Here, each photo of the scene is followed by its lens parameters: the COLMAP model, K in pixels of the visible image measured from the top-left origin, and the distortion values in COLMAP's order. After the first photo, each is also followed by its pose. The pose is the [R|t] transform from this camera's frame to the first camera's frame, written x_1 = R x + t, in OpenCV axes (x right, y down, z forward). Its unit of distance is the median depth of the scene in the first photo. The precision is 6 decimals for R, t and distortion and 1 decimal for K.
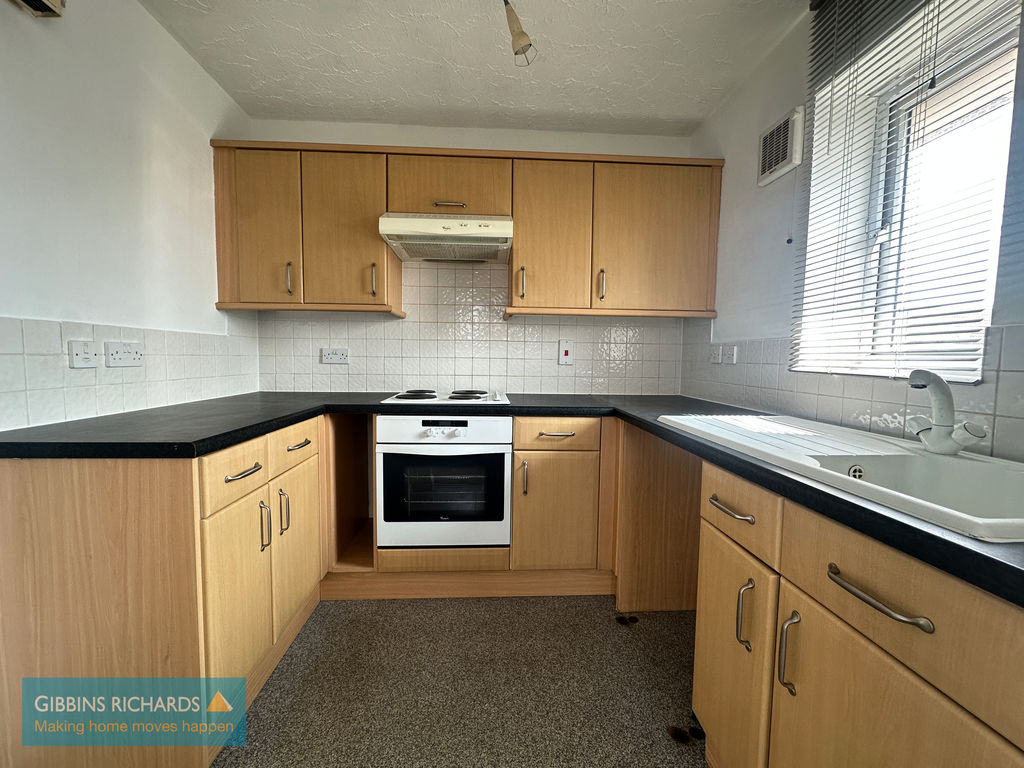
lens RADIAL K [[407.2, 0, 512.1], [0, 407.2, 384.3], [0, 0, 1]] dist [-0.005820, 0.000932]
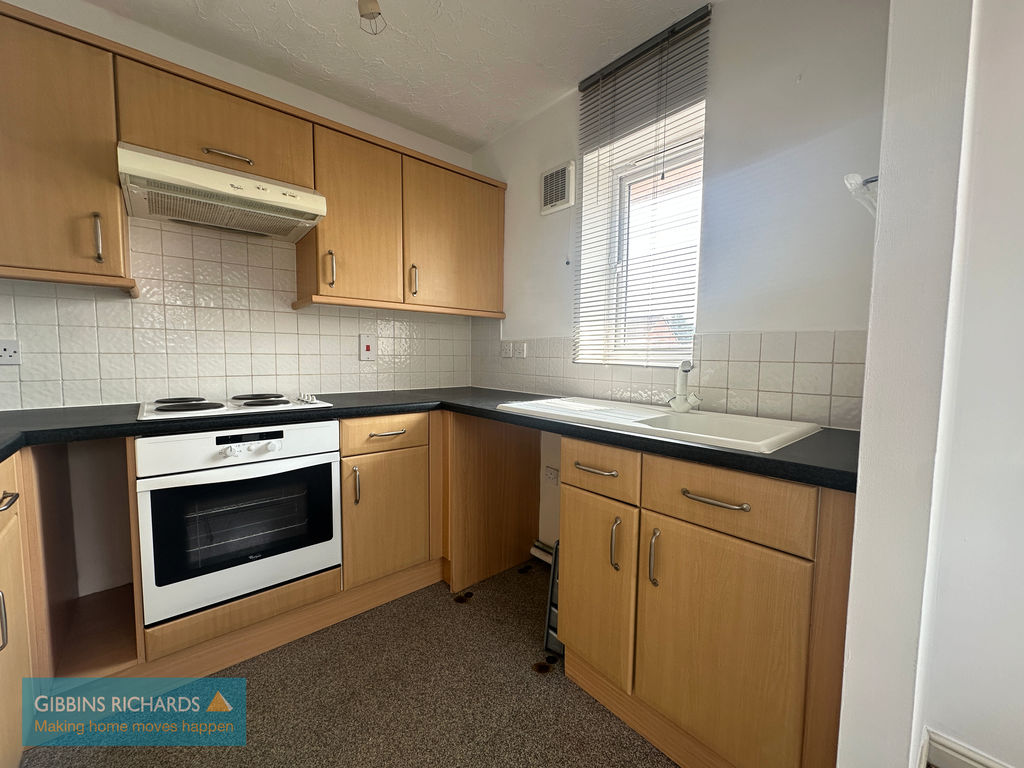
lens RADIAL K [[407.2, 0, 512.5], [0, 407.2, 384.1], [0, 0, 1]] dist [-0.005820, 0.000932]
pose [[0.791672, -0.050165, 0.608884, -0.233919], [0.041829, 0.998735, 0.027898, -0.007651], [-0.609513, 0.003383, 0.792769, 0.064993]]
